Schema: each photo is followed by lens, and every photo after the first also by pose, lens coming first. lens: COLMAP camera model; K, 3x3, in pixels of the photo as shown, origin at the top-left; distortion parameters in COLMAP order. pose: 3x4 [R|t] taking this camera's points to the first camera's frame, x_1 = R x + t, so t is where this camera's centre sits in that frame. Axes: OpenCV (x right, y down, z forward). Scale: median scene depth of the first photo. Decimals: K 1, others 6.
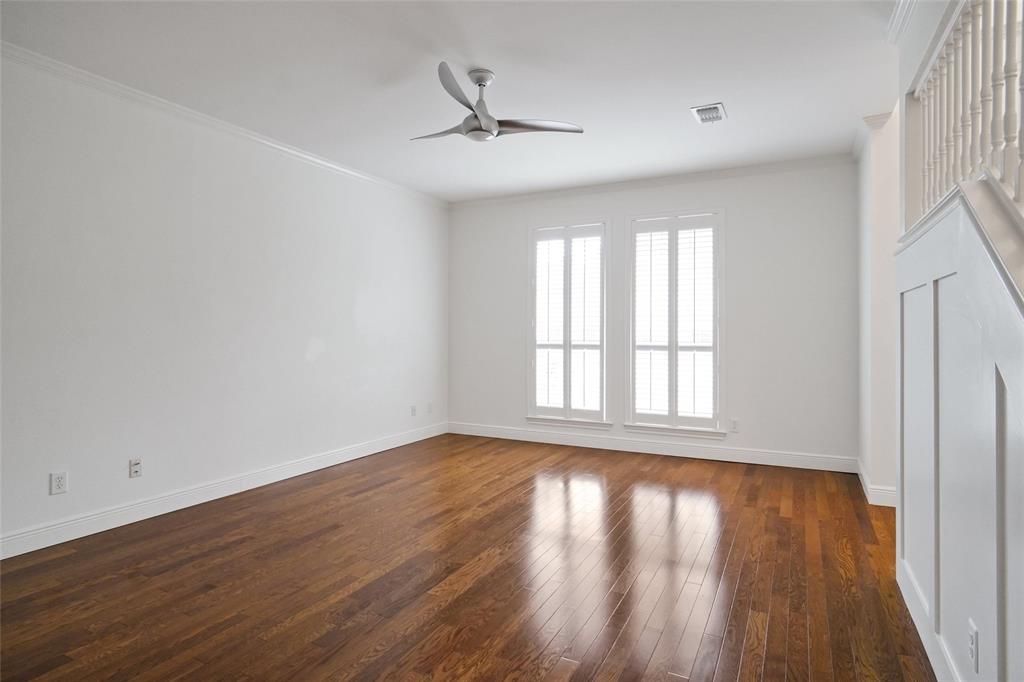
lens RADIAL K [[535.8, 0, 526.7], [0, 535.8, 328.5], [0, 0, 1]] dist [0.000713, -0.018185]
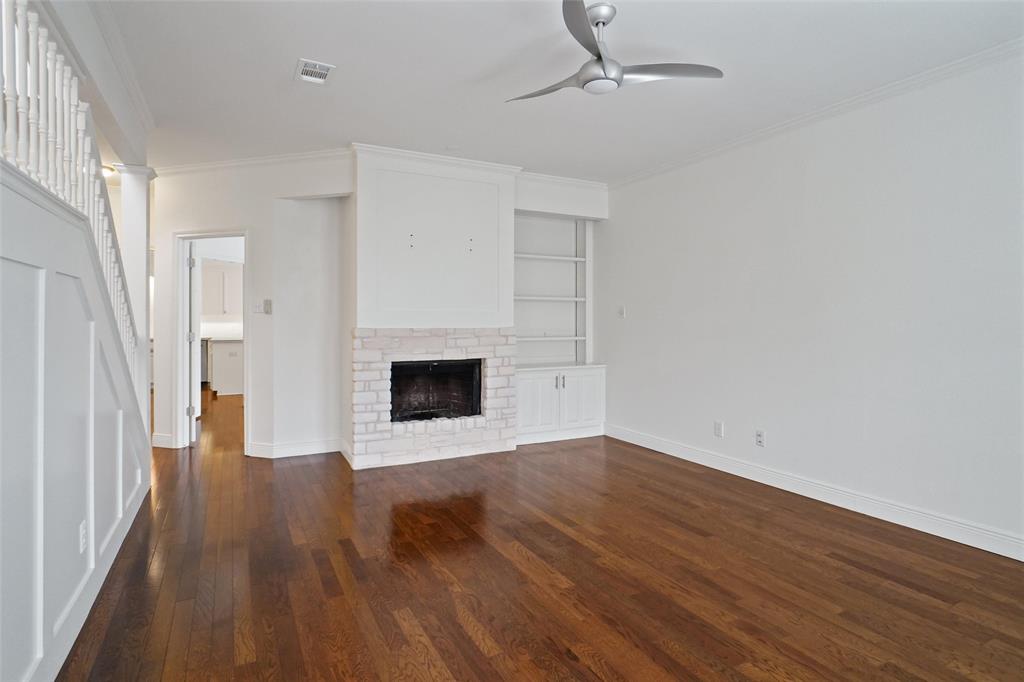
lens RADIAL K [[555.6, 0, 513.4], [0, 555.6, 323.2], [0, 0, 1]] dist [-0.001257, -0.000137]
pose [[-0.584245, -0.000336, -0.811577, 0.555184], [-0.000279, 1.000000, -0.000213, 0.000470], [0.811577, 0.000102, -0.584245, 1.144300]]
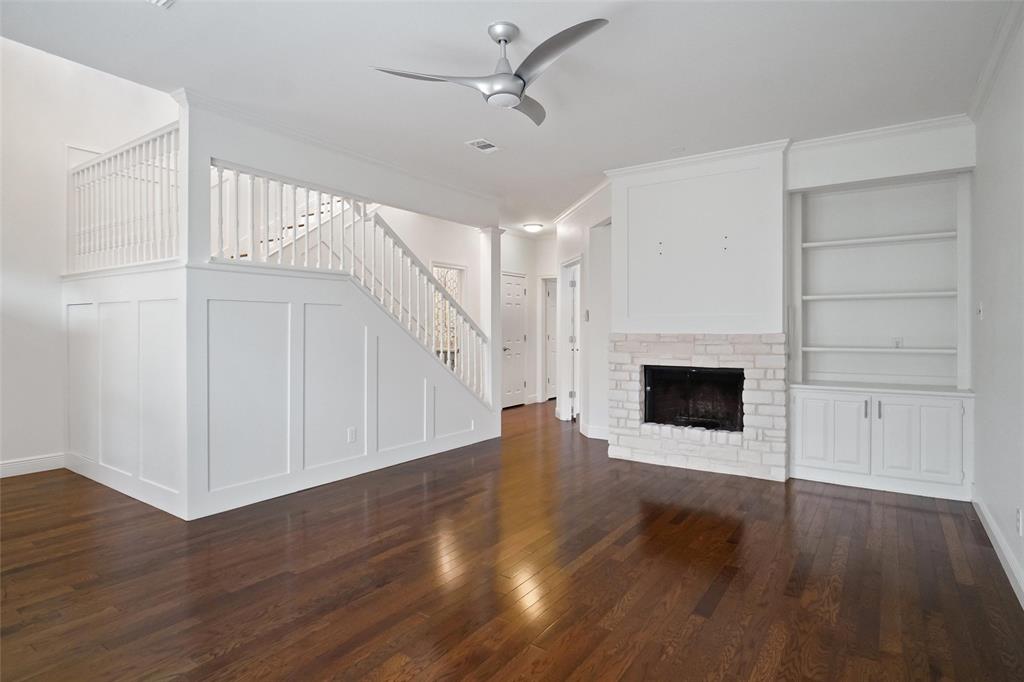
lens RADIAL K [[539.9, 0, 509.0], [0, 539.9, 330.3], [0, 0, 1]] dist [-0.022841, 0.000913]
pose [[-0.988798, -0.003859, 0.149209, -0.186532], [-0.003829, 0.999993, 0.000491, 0.004913], [-0.149210, -0.000086, -0.988806, 1.521862]]
